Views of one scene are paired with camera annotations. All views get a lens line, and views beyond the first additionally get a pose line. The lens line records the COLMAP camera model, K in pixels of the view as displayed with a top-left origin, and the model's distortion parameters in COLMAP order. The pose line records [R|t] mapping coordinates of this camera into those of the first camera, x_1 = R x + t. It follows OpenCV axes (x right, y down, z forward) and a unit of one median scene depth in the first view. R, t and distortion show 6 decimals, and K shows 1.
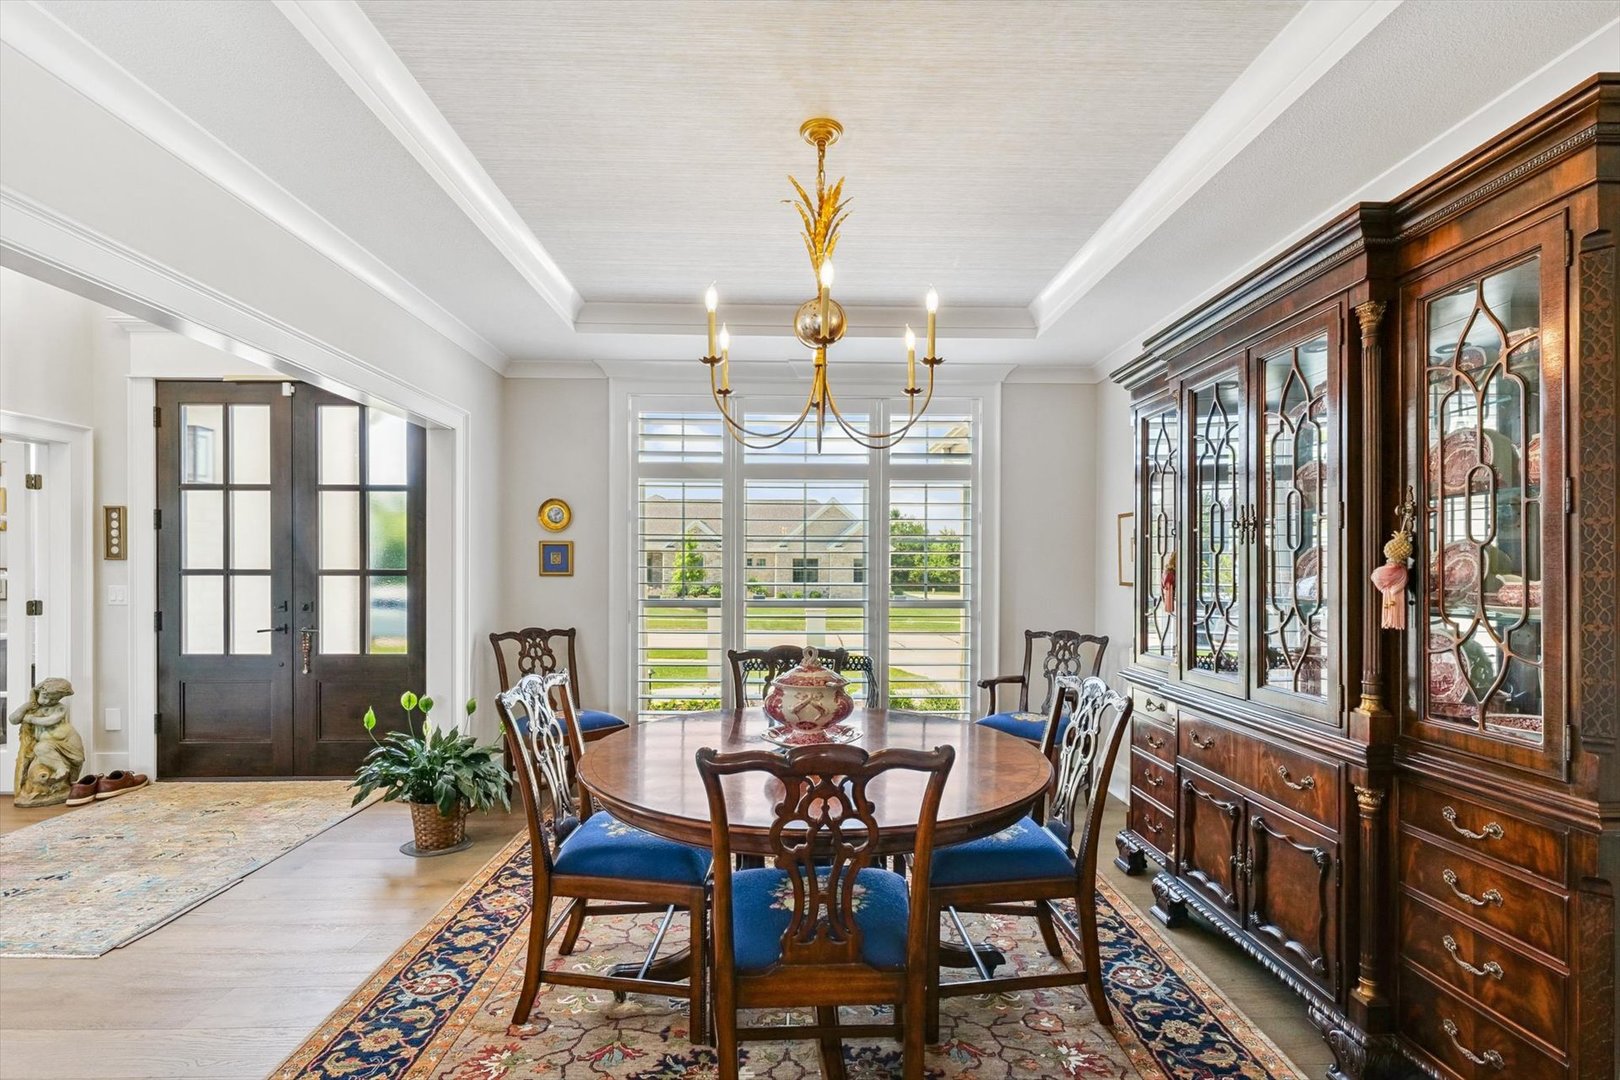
lens RADIAL K [[678.7, 0, 804.4], [0, 678.7, 549.3], [0, 0, 1]] dist [-0.000392, -0.000069]
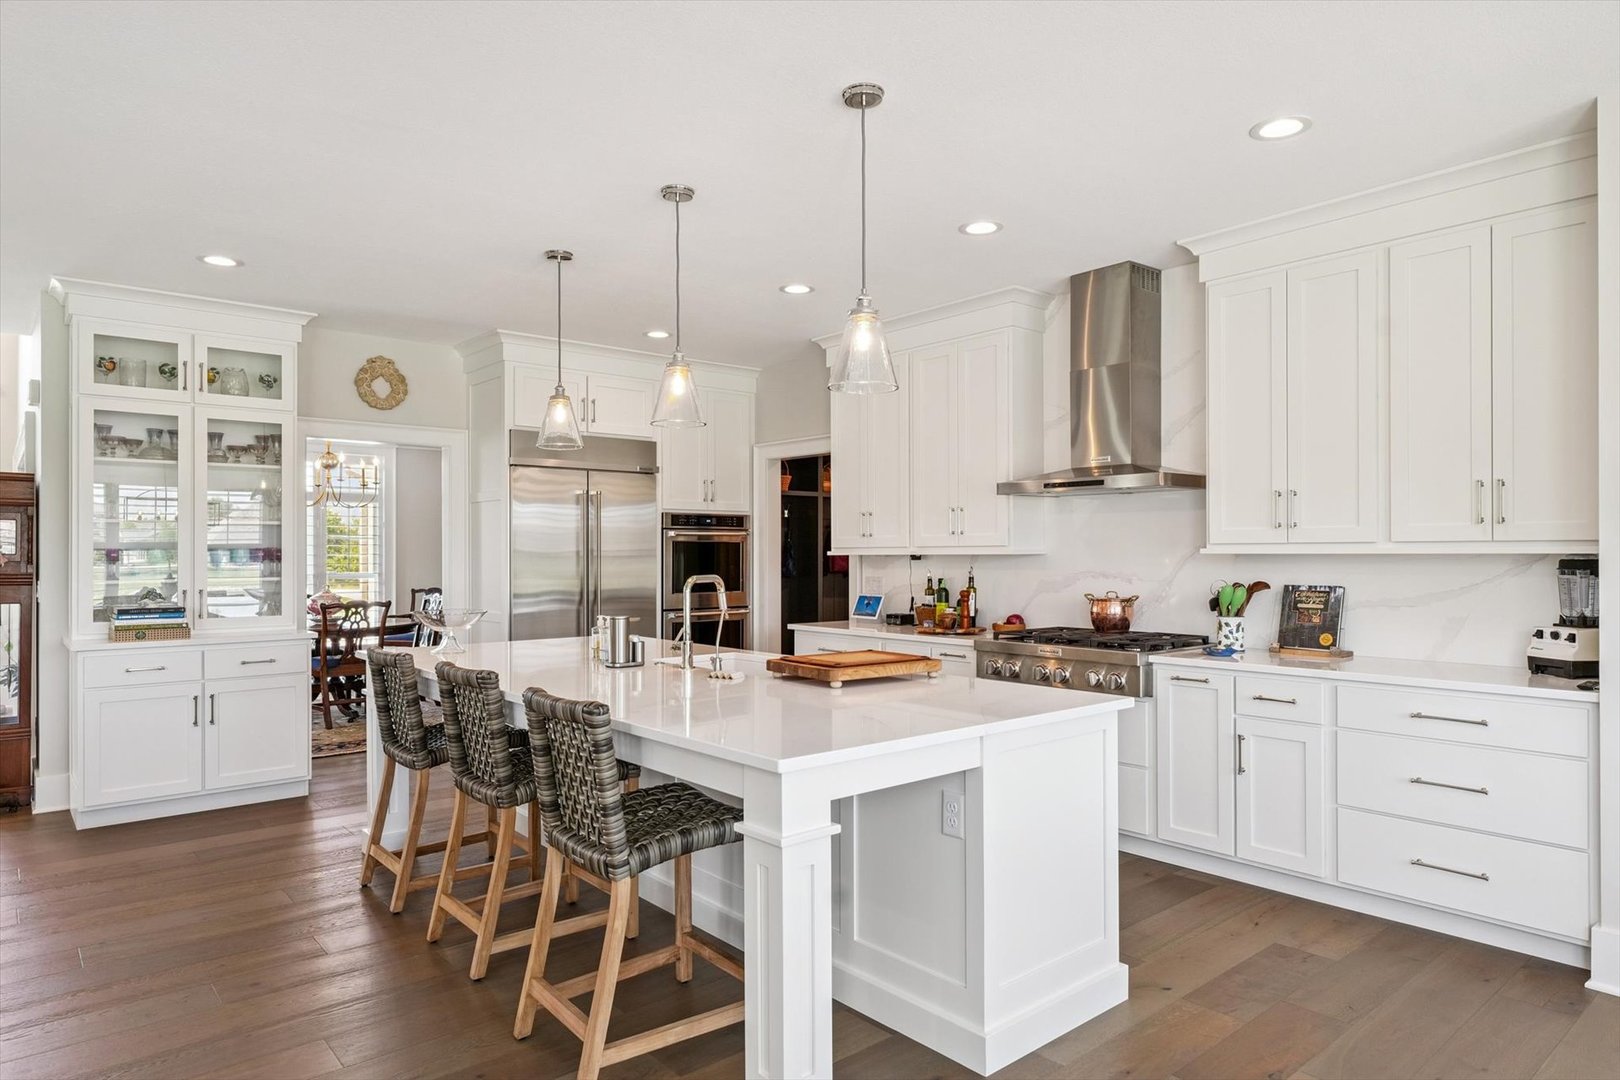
lens RADIAL K [[973.7, 0, 810.0], [0, 973.7, 540.0], [0, 0, 1]] dist [-0.001070, -0.000180]
pose [[0.763677, 0.001027, 0.645598, -1.508696], [-0.011582, 0.999860, 0.012110, -0.141053], [-0.645495, -0.016725, 0.763581, -4.667928]]
